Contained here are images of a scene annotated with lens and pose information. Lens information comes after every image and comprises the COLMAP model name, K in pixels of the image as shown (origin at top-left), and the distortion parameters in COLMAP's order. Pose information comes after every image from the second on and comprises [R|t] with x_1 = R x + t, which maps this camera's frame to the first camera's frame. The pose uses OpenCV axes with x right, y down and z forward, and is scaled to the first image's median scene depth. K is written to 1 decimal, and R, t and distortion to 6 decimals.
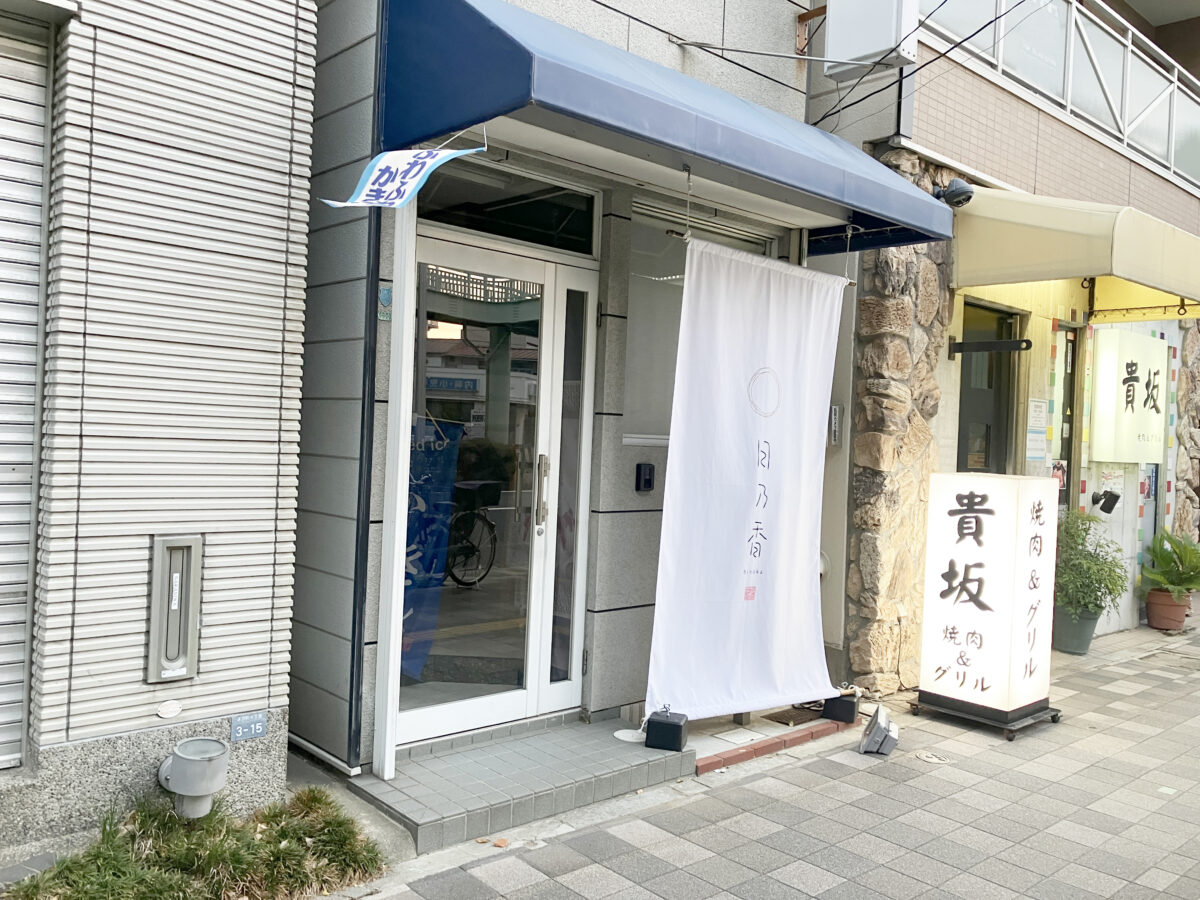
lens RADIAL K [[996.3, 0, 601.1], [0, 996.3, 434.6], [0, 0, 1]] dist [0.016308, -0.001370]
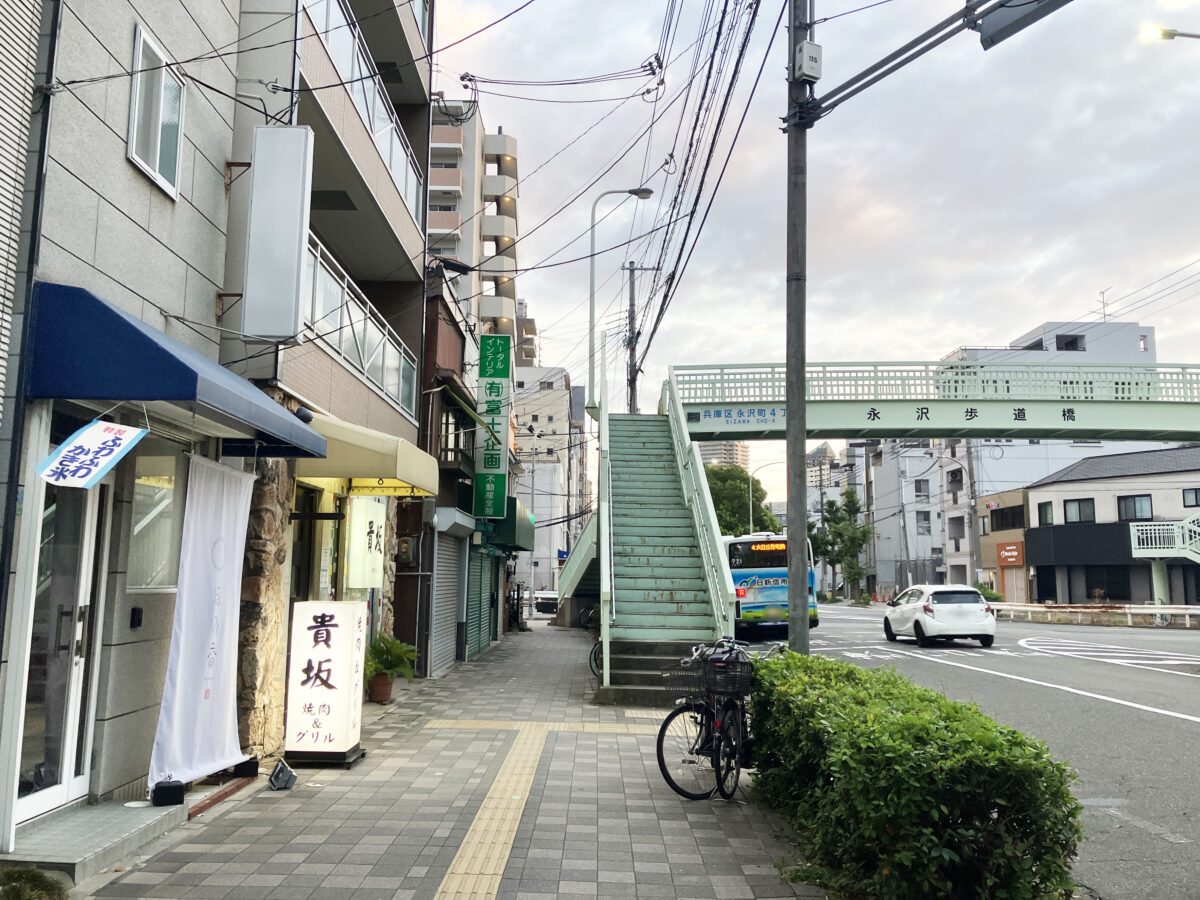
lens RADIAL K [[996.3, 0, 601.1], [0, 996.3, 434.6], [0, 0, 1]] dist [0.016308, -0.001370]
pose [[0.675945, 0.070064, 0.733614, -0.473514], [0.018715, 0.993517, -0.112131, -0.035753], [-0.736714, 0.089524, 0.670252, -0.374953]]
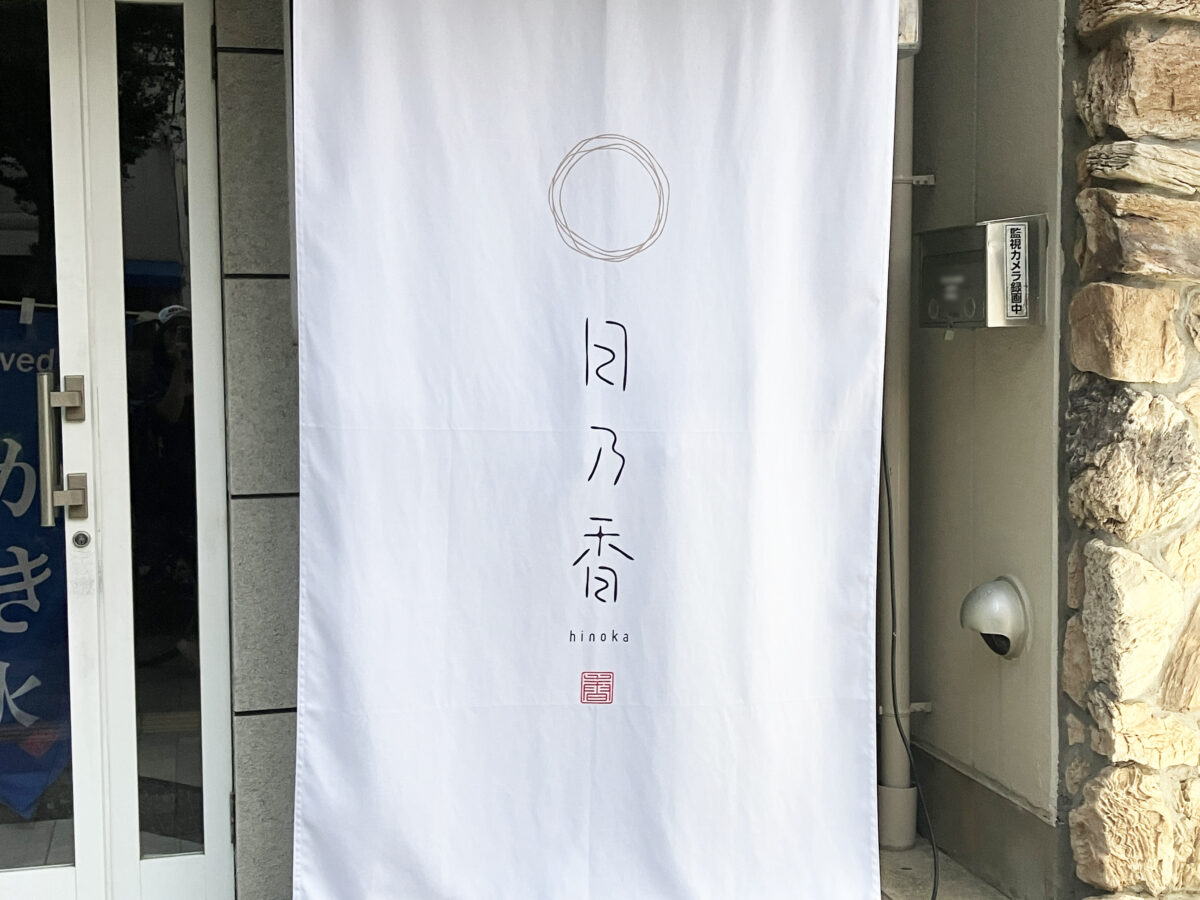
lens RADIAL K [[1541.1, 0, 600.0], [0, 1541.1, 450.0], [0, 0, 1]] dist [0.010685, -0.050818]
pose [[0.863960, -0.012502, -0.503404, 0.406930], [0.045657, 0.997519, 0.053585, 0.021561], [0.501486, -0.069280, 0.862388, 0.384329]]
